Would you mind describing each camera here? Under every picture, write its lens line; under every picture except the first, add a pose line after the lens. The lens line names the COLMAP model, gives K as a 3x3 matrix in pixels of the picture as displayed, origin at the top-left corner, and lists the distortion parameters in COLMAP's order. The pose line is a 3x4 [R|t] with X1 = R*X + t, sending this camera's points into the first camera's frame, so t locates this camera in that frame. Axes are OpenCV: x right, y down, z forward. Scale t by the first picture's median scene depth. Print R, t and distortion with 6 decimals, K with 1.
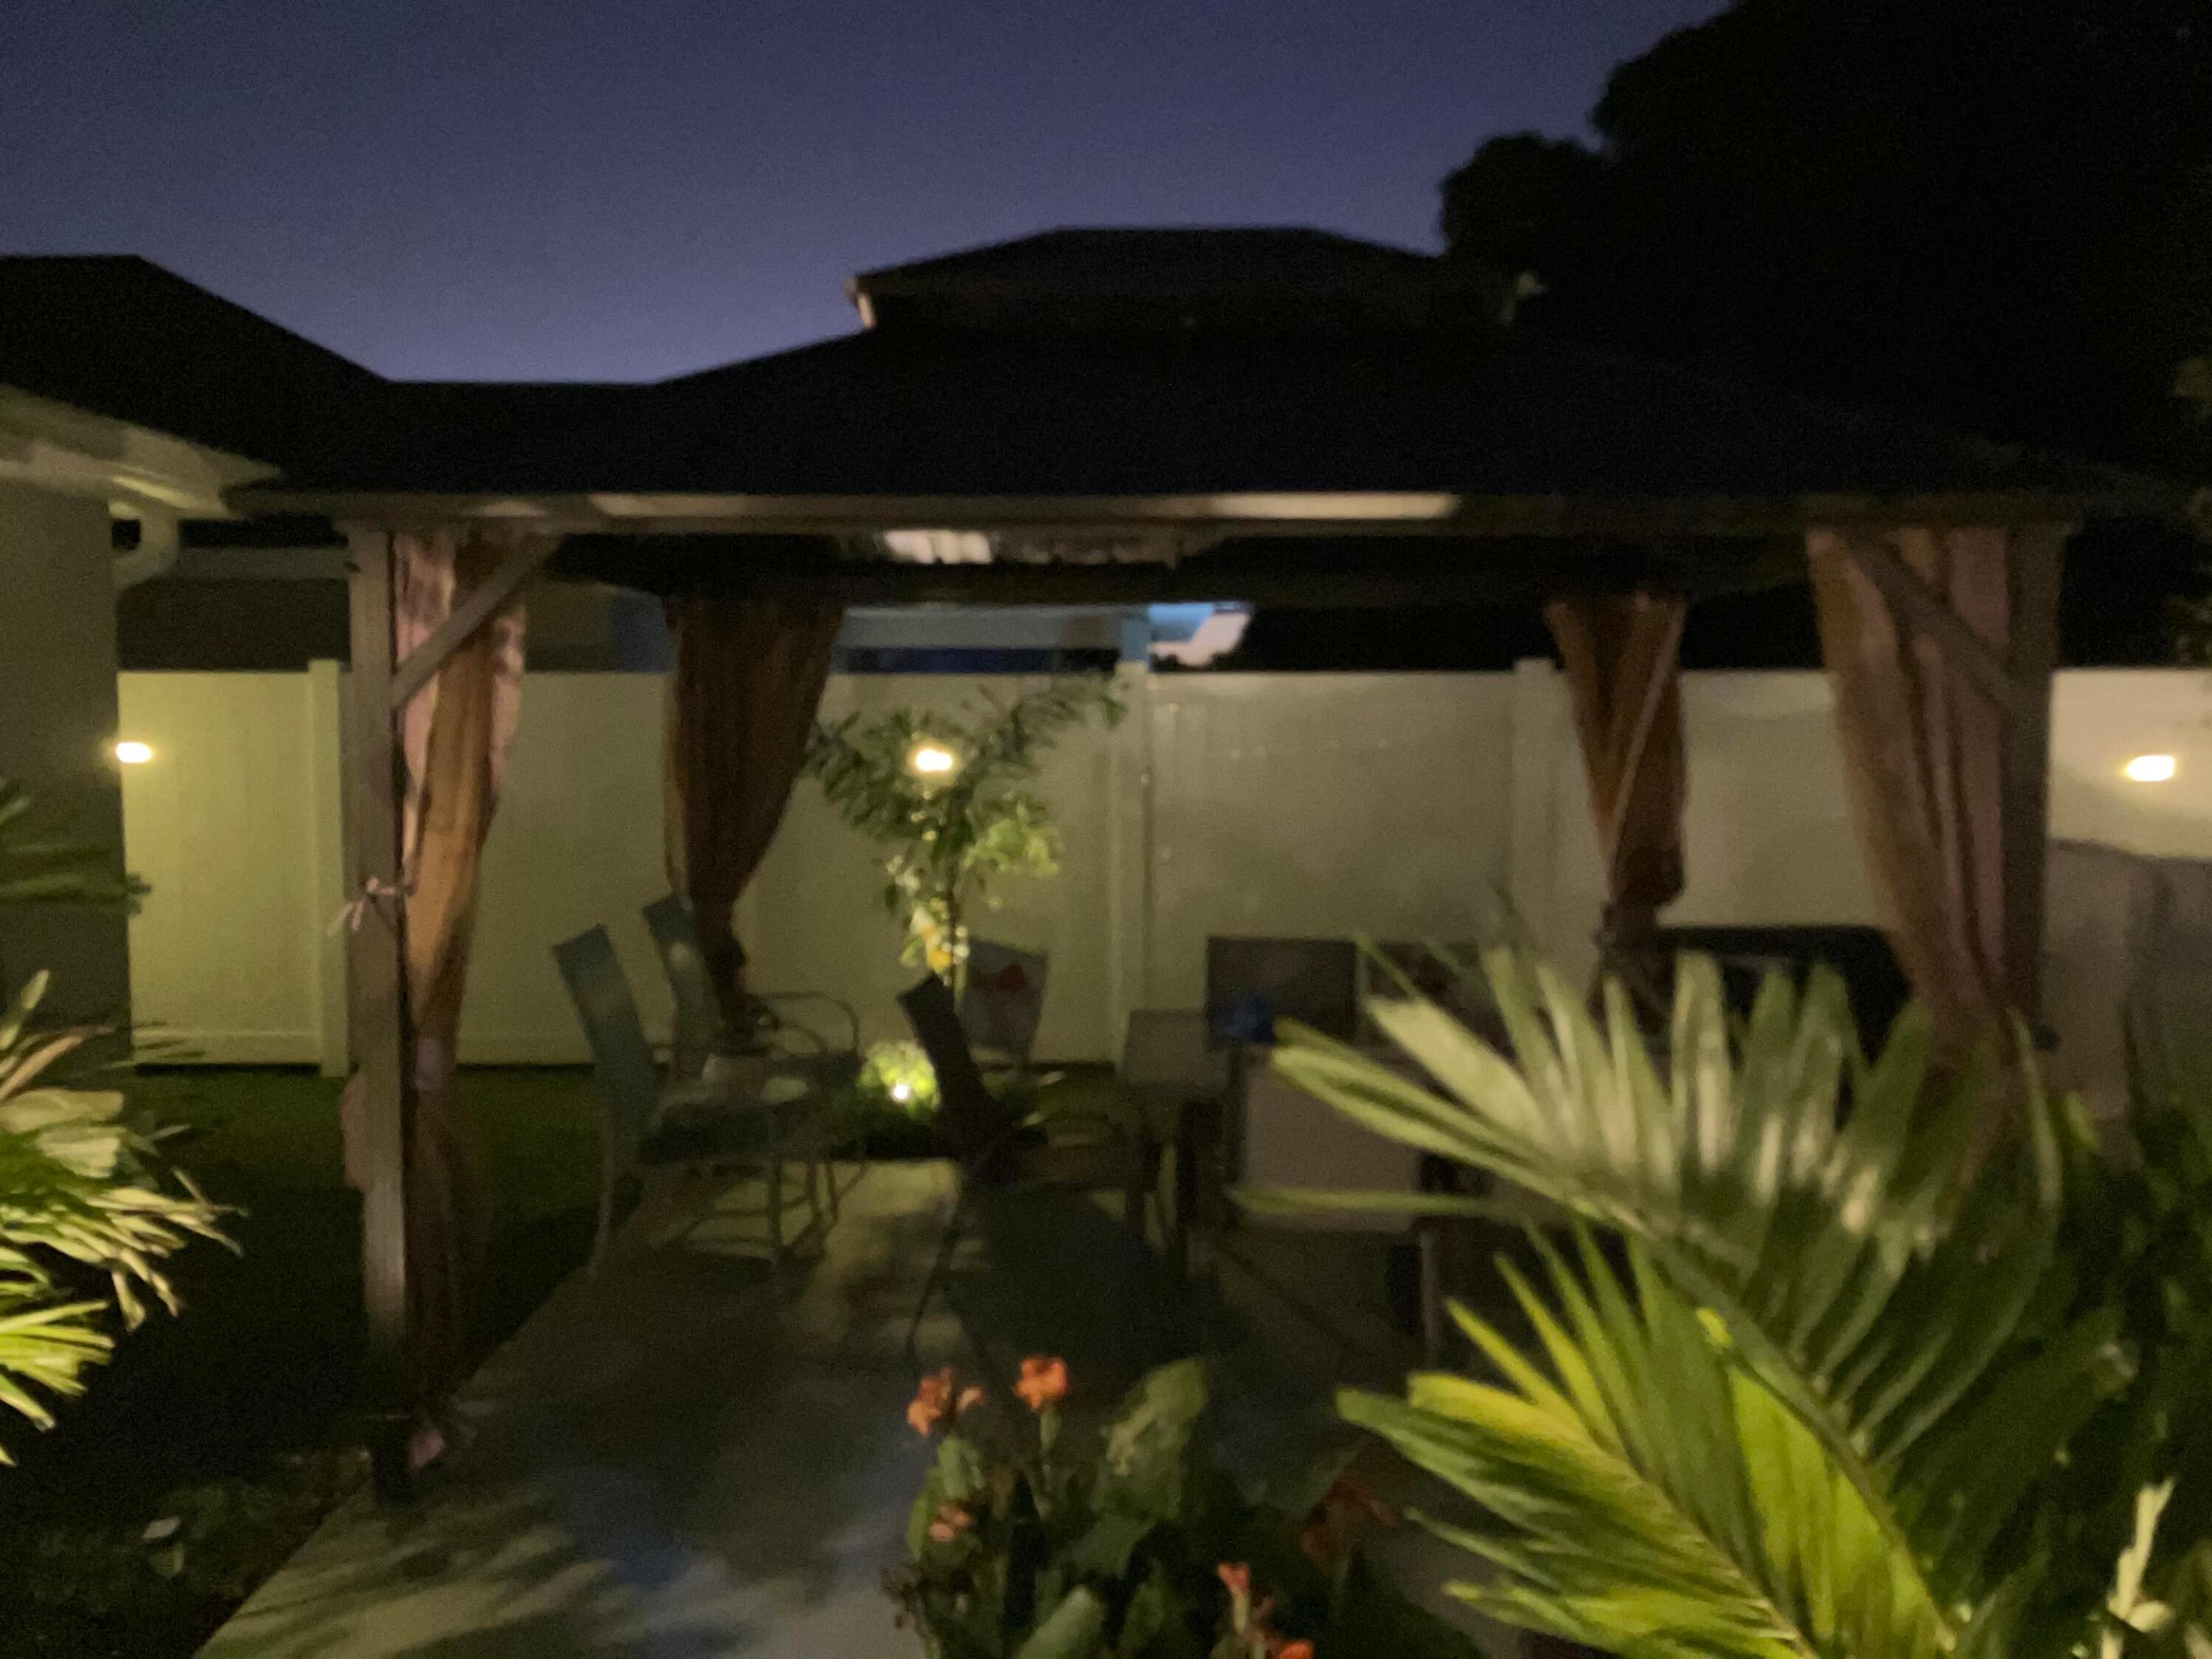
lens RADIAL K [[1738.1, 0, 1106.0], [0, 1738.1, 829.5], [0, 0, 1]] dist [0.024914, -0.009643]
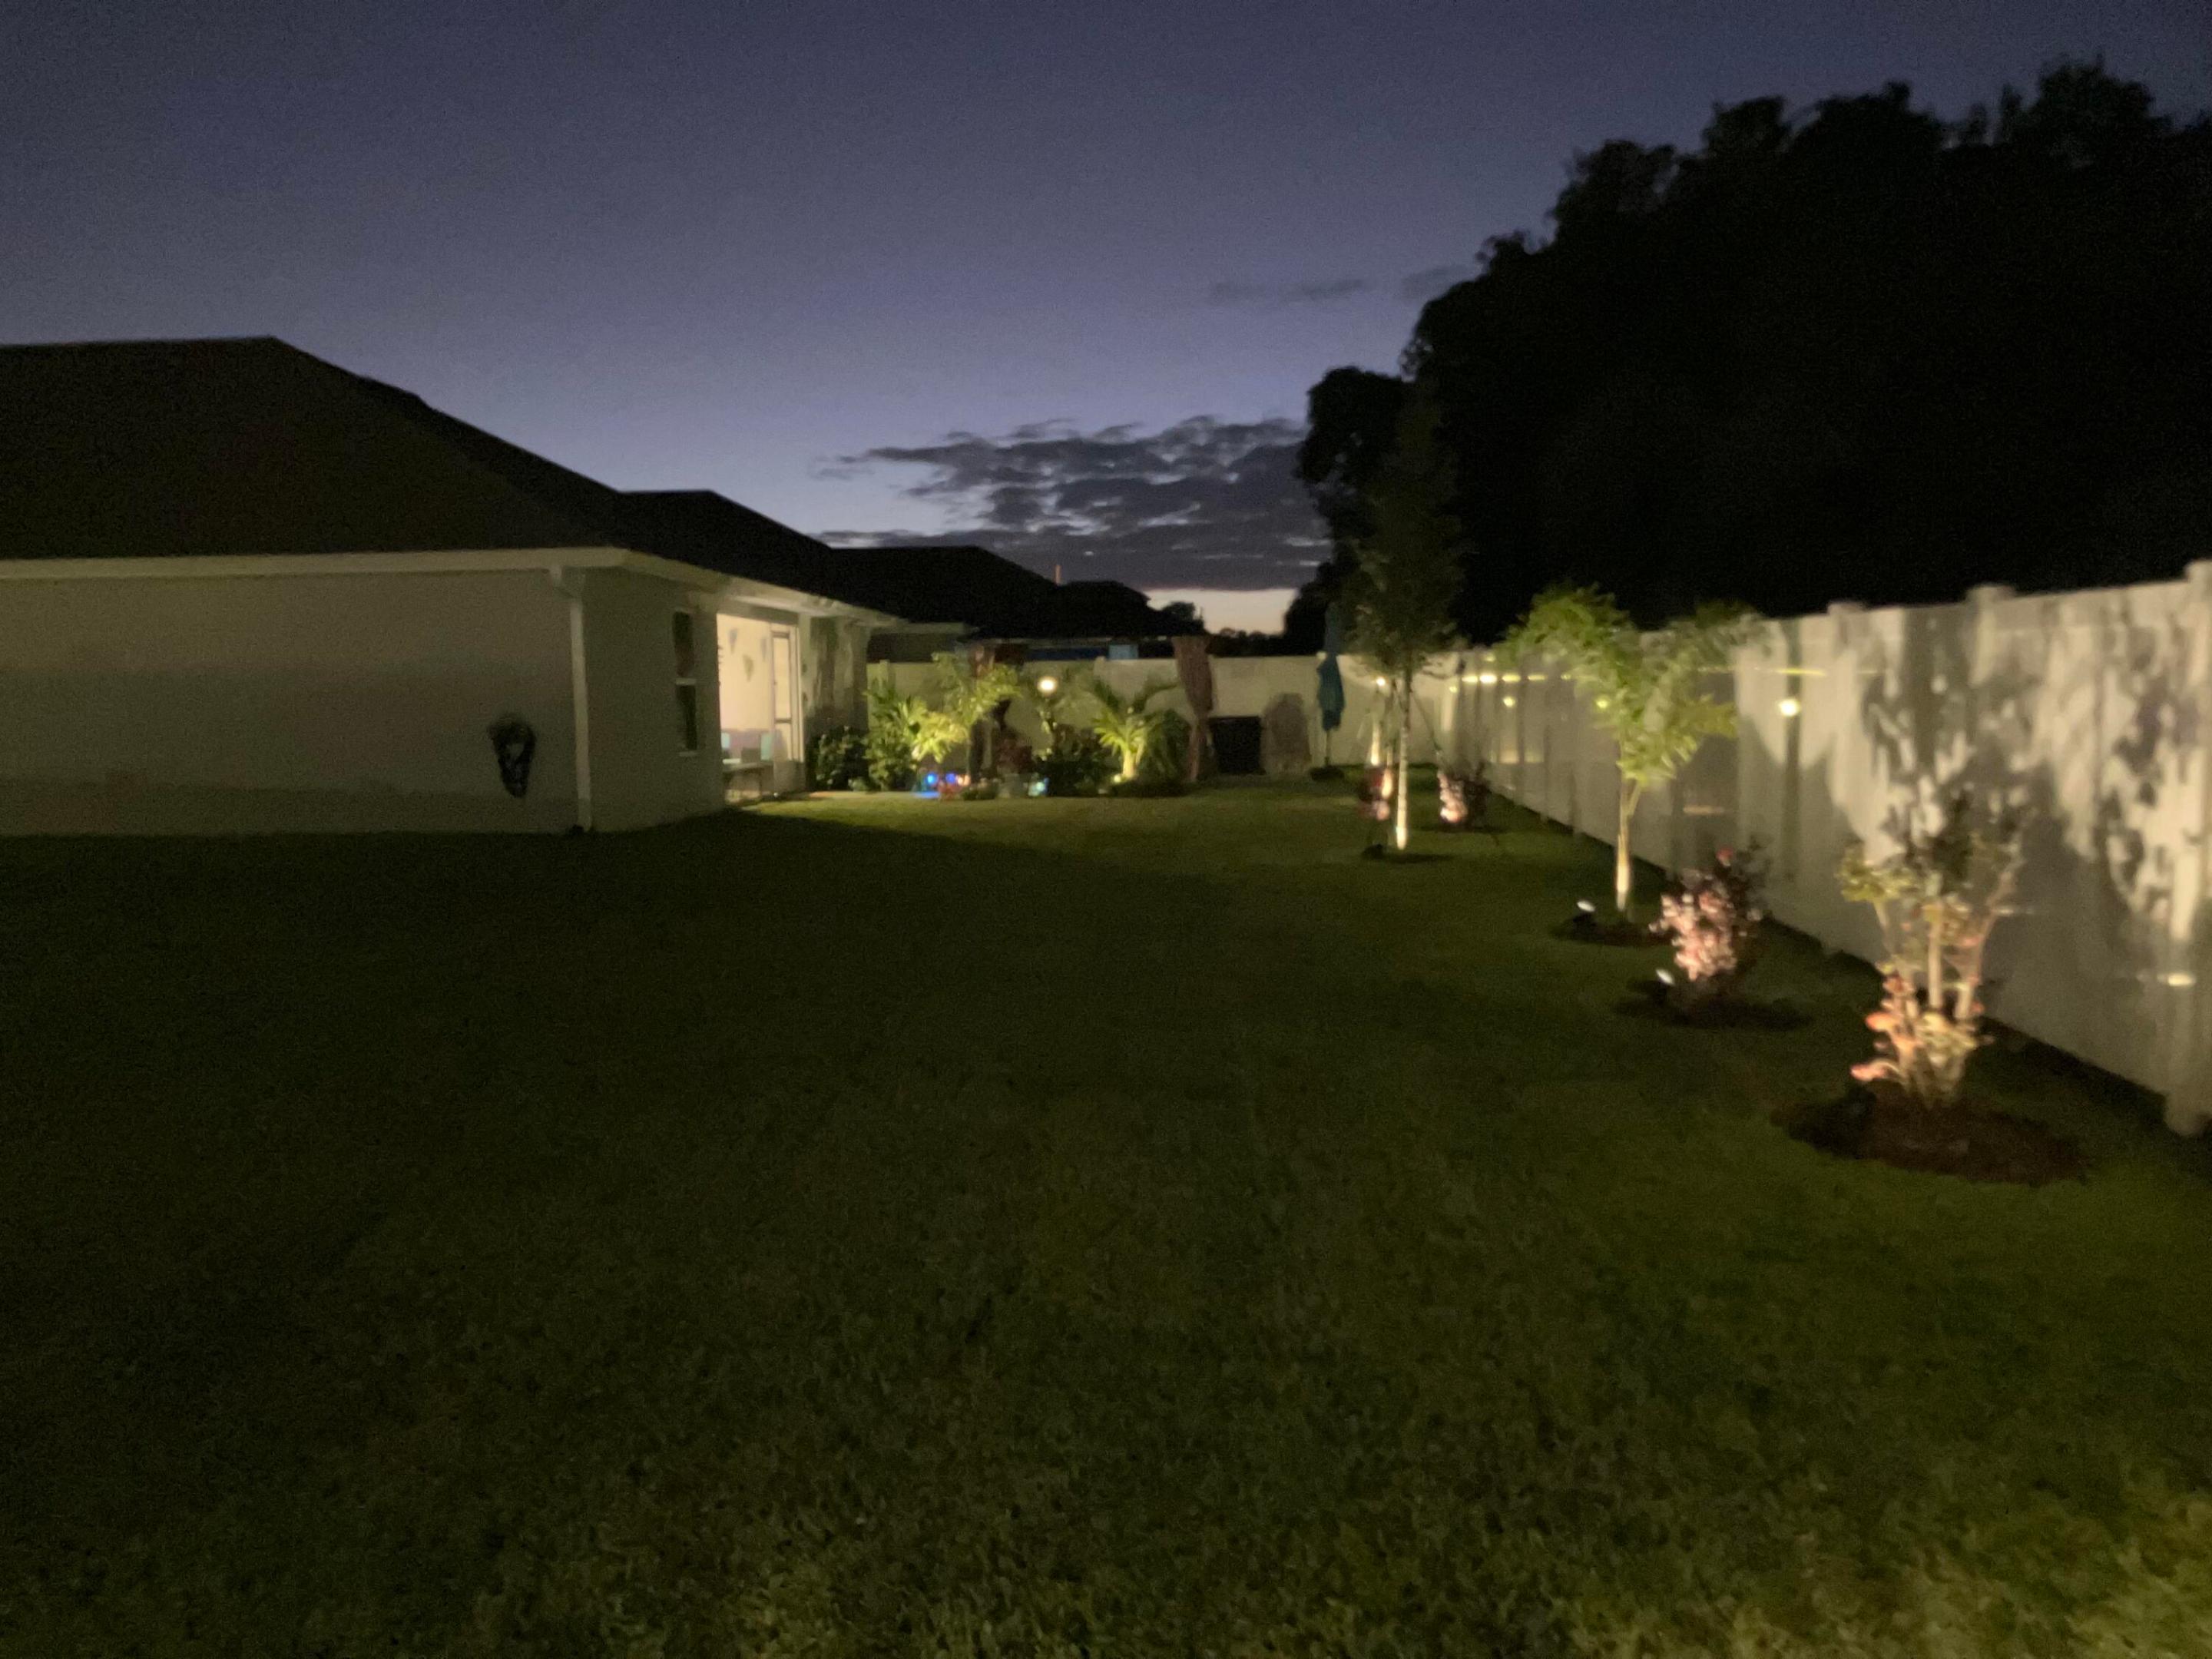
lens RADIAL K [[1738.1, 0, 1106.0], [0, 1738.1, 829.5], [0, 0, 1]] dist [0.024914, -0.009643]
pose [[0.998033, -0.013047, -0.061314, 0.305255], [0.013967, 0.999796, 0.014607, 0.268328], [0.061111, -0.015435, 0.998012, -3.312688]]
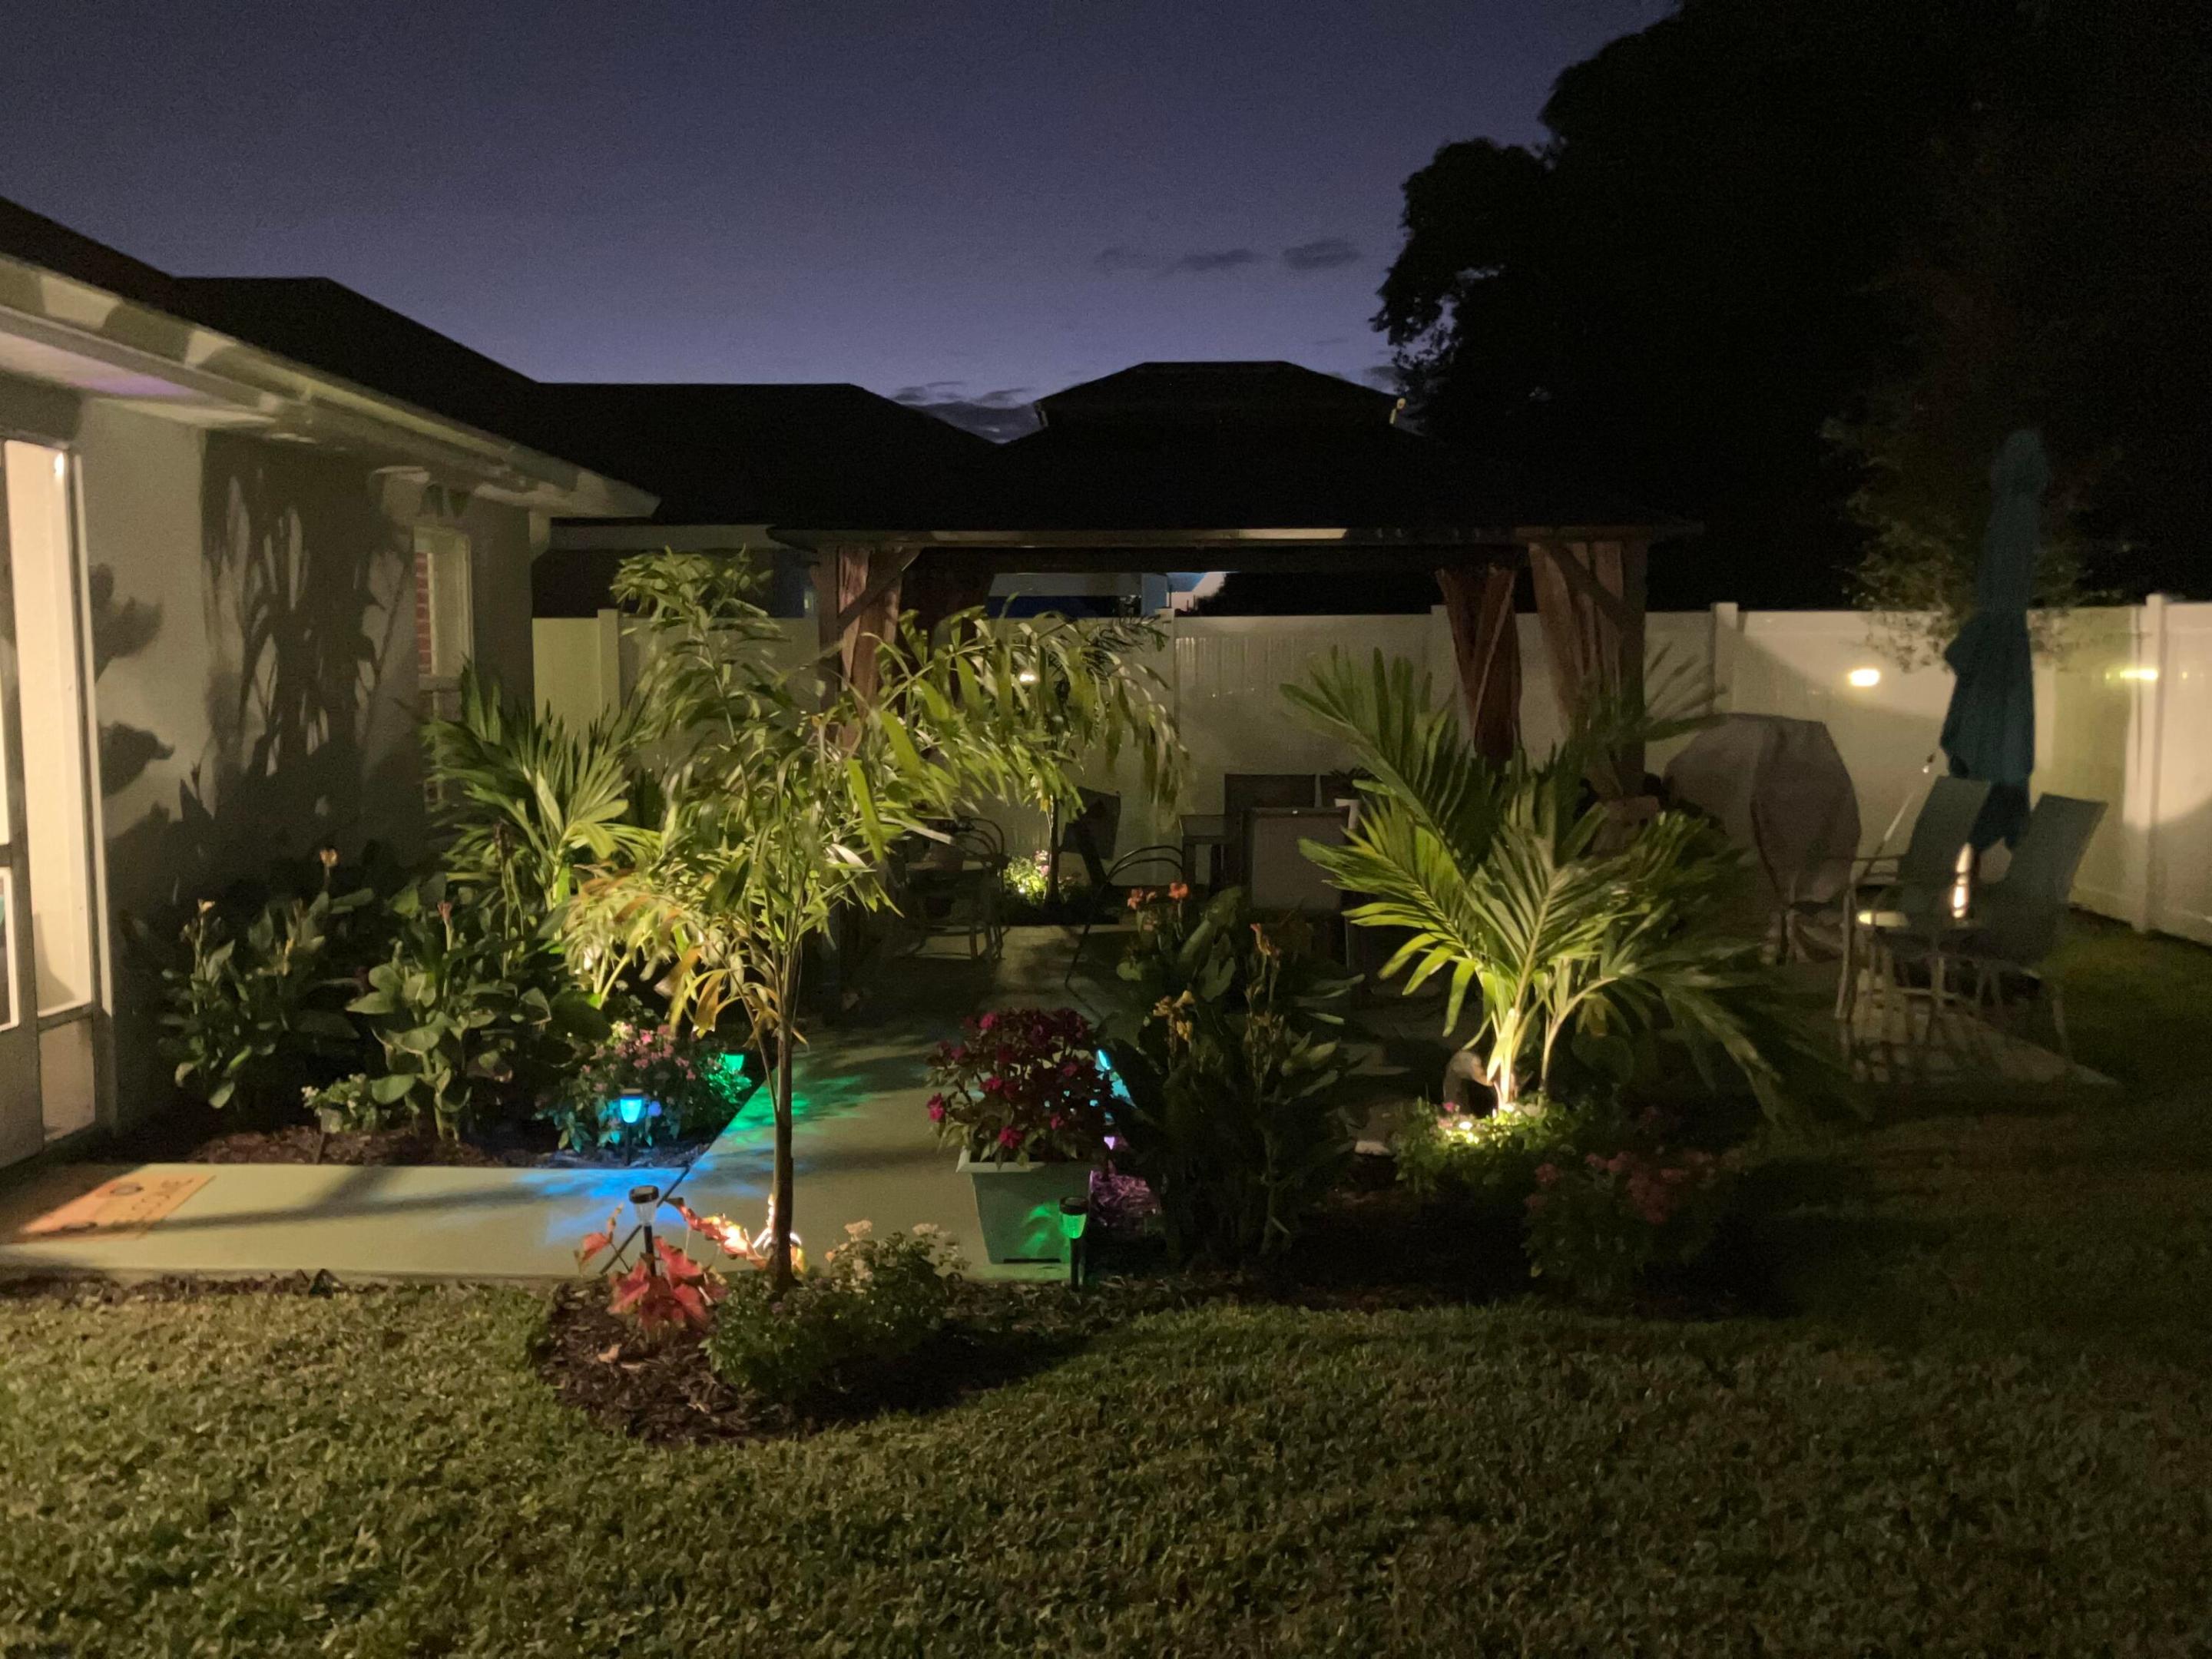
lens RADIAL K [[1738.1, 0, 1106.0], [0, 1738.1, 829.5], [0, 0, 1]] dist [0.024914, -0.009643]
pose [[0.999941, -0.007690, 0.007668, -0.058008], [0.007445, 0.999480, 0.031374, 0.051953], [-0.007905, -0.031315, 0.999478, -0.556348]]
